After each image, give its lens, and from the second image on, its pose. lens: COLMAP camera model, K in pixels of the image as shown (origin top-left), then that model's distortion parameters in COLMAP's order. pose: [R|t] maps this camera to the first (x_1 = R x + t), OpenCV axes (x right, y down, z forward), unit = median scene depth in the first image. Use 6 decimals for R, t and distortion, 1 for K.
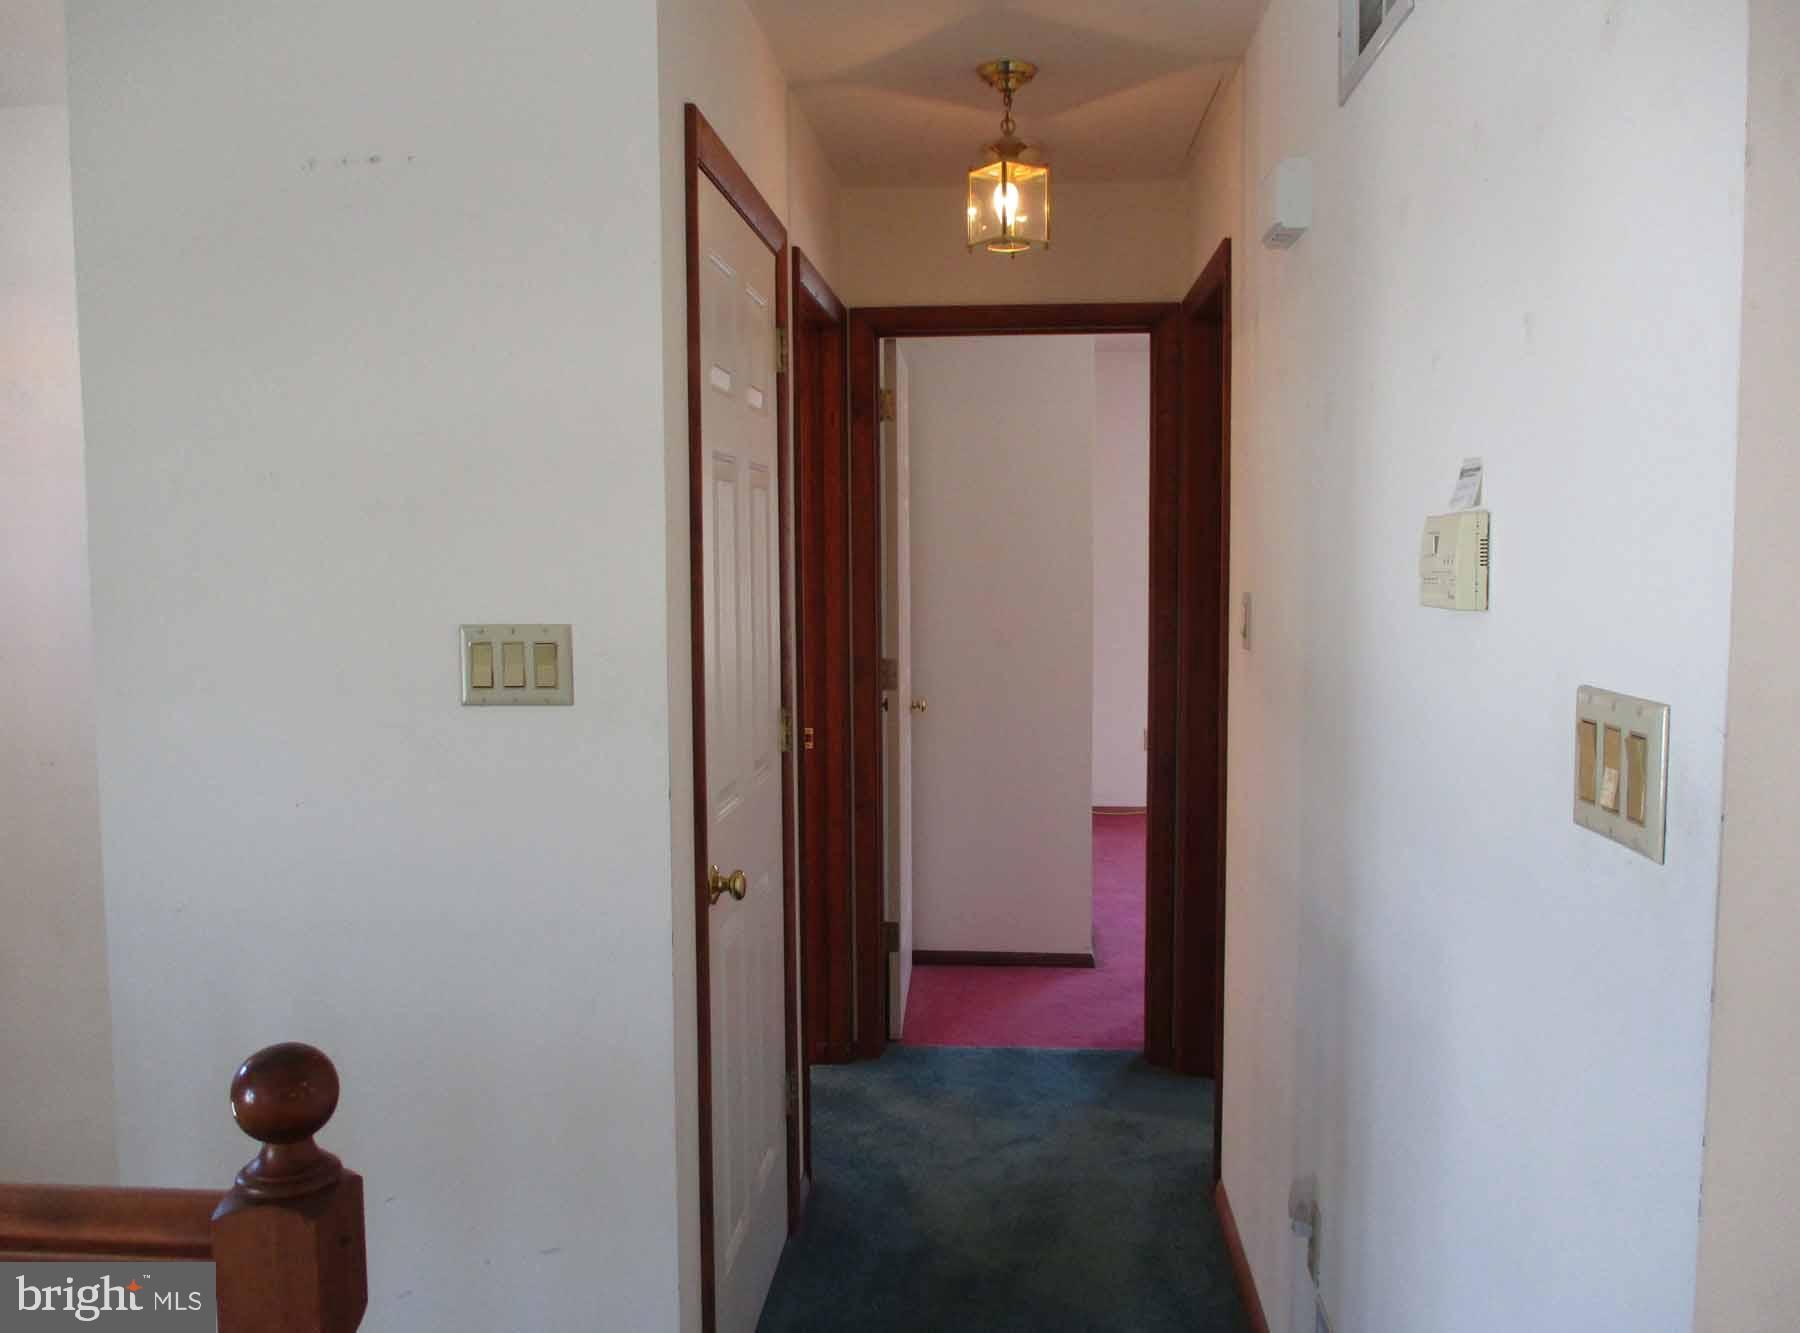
lens RADIAL K [[1478.7, 0, 900.0], [0, 1478.7, 666.5], [0, 0, 1]] dist [-0.001288, -0.000982]
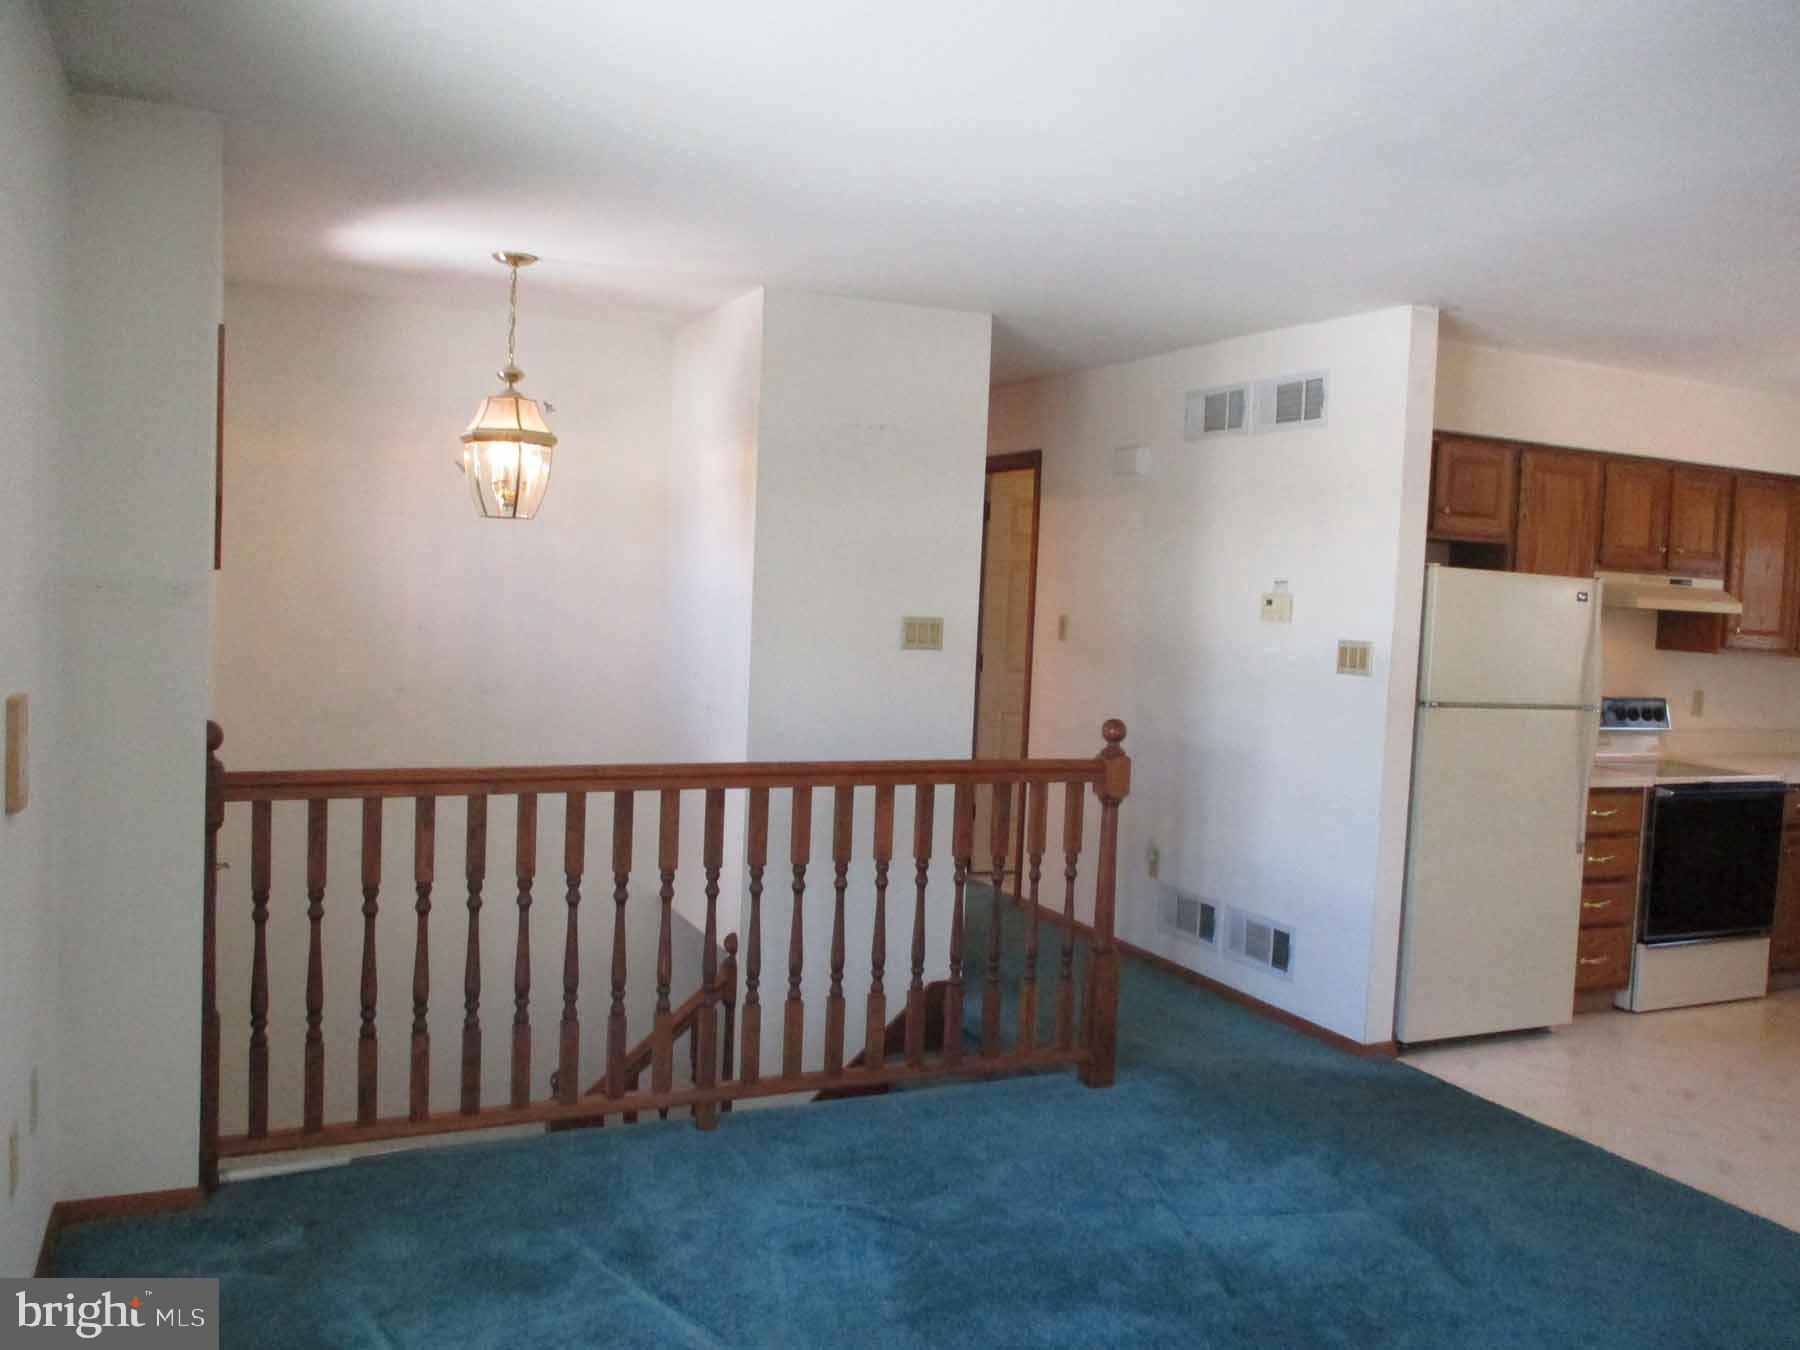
lens RADIAL K [[1483.7, 0, 908.9], [0, 1483.7, 655.5], [0, 0, 1]] dist [-0.038987, 0.015737]
pose [[0.865549, 0.023877, 0.500255, -2.380014], [-0.009497, 0.999466, -0.031272, 0.177231], [-0.500735, 0.022317, 0.865313, -1.771019]]
